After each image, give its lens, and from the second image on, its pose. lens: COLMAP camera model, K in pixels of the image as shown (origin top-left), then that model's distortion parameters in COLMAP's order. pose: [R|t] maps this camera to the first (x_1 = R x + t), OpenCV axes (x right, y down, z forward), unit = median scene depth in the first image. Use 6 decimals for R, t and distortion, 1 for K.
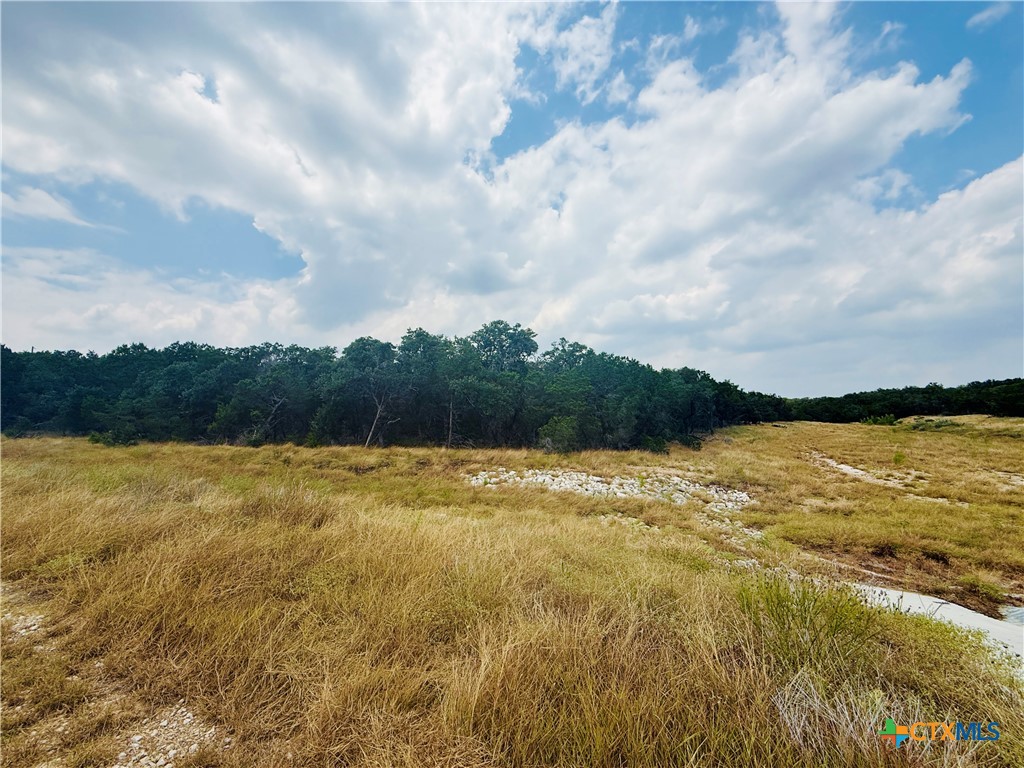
lens RADIAL K [[426.6, 0, 512.0], [0, 426.6, 384.0], [0, 0, 1]] dist [0.000791, -0.006145]
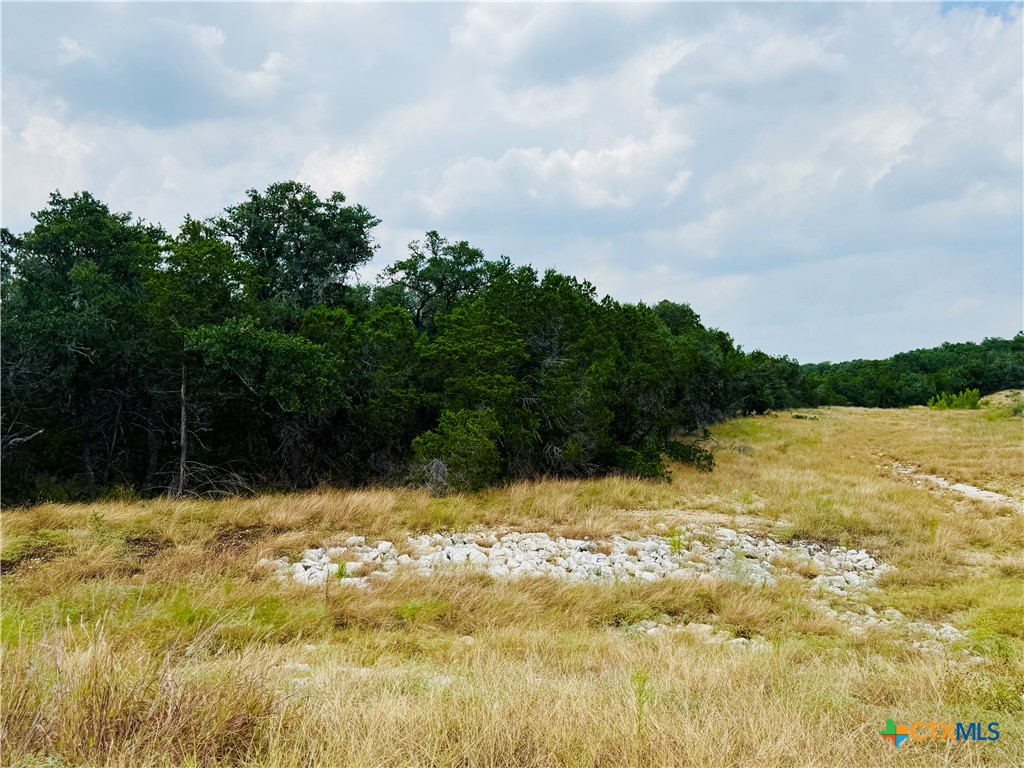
lens RADIAL K [[929.3, 0, 512.0], [0, 929.3, 384.0], [0, 0, 1]] dist [0.126735, -0.234460]
pose [[0.950609, -0.024843, 0.309395, -0.103180], [0.011197, 0.998888, 0.045803, 0.005237], [-0.310189, -0.040076, 0.949830, 0.059469]]
